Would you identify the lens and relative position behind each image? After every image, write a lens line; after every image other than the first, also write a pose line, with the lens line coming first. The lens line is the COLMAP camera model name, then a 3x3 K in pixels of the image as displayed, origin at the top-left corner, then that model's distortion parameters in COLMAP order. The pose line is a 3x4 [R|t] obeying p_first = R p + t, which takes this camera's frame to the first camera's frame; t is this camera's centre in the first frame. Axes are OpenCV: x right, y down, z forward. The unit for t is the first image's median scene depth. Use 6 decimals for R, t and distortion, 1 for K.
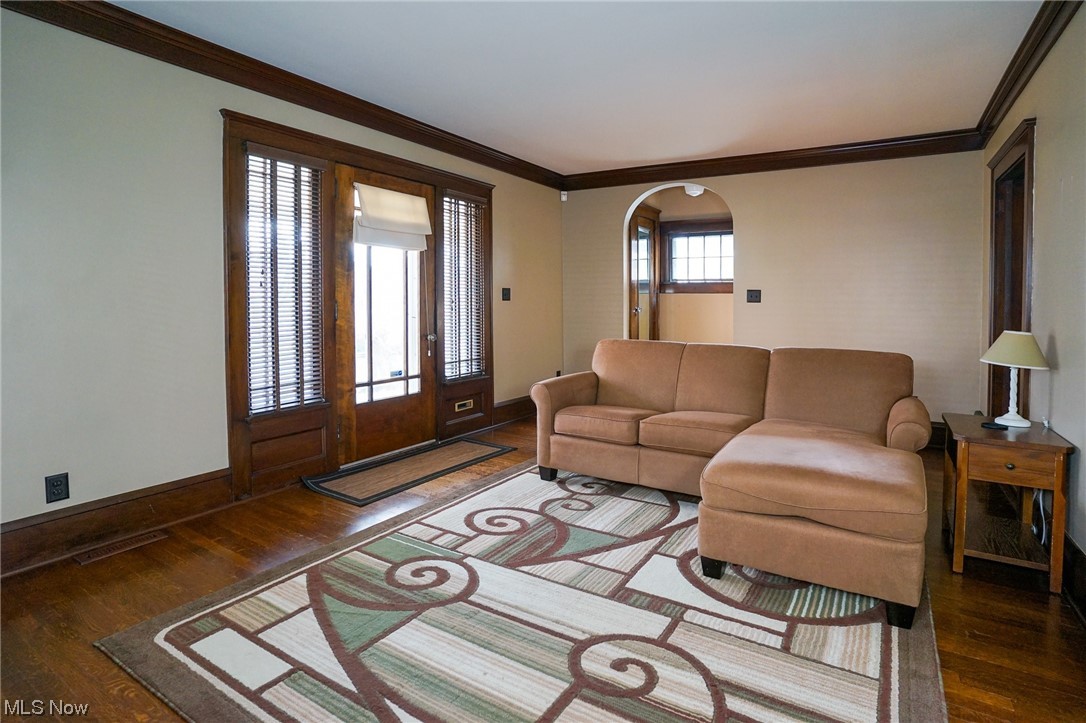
lens RADIAL K [[536.5, 0, 551.3], [0, 536.5, 322.6], [0, 0, 1]] dist [-0.077472, 0.035421]
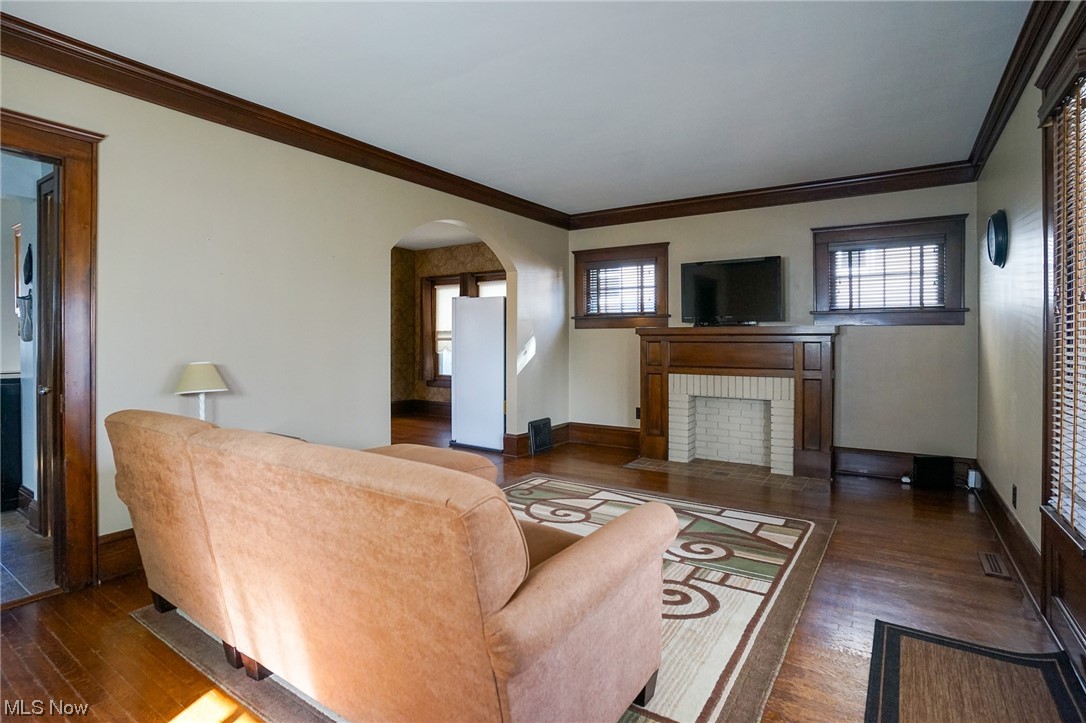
lens RADIAL K [[560.1, 0, 542.6], [0, 560.1, 343.2], [0, 0, 1]] dist [-0.080896, 0.042032]
pose [[-0.998869, -0.010944, 0.046266, 0.089111], [-0.009169, 0.999221, 0.038395, -0.078563], [-0.046650, 0.037927, -0.998191, 2.150798]]
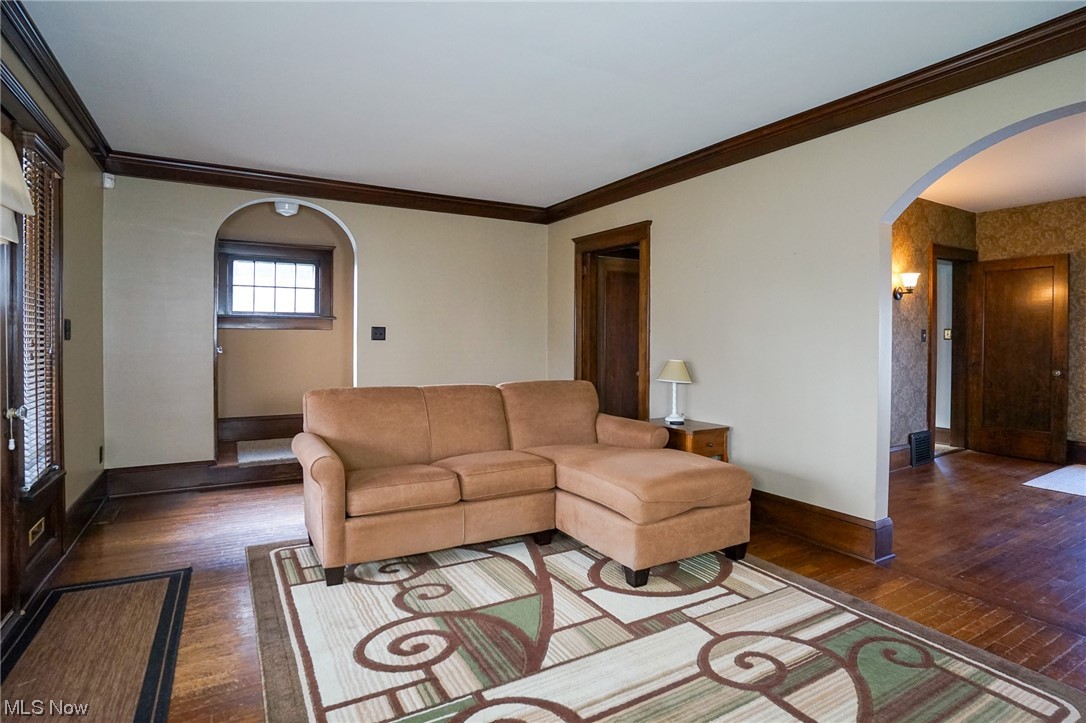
lens RADIAL K [[560.1, 0, 542.6], [0, 560.1, 343.2], [0, 0, 1]] dist [-0.080896, 0.042032]
pose [[0.492044, -0.009571, 0.870518, -0.753853], [0.030182, 0.999526, -0.006071, -0.037967], [-0.870047, 0.029261, 0.492100, 0.521055]]
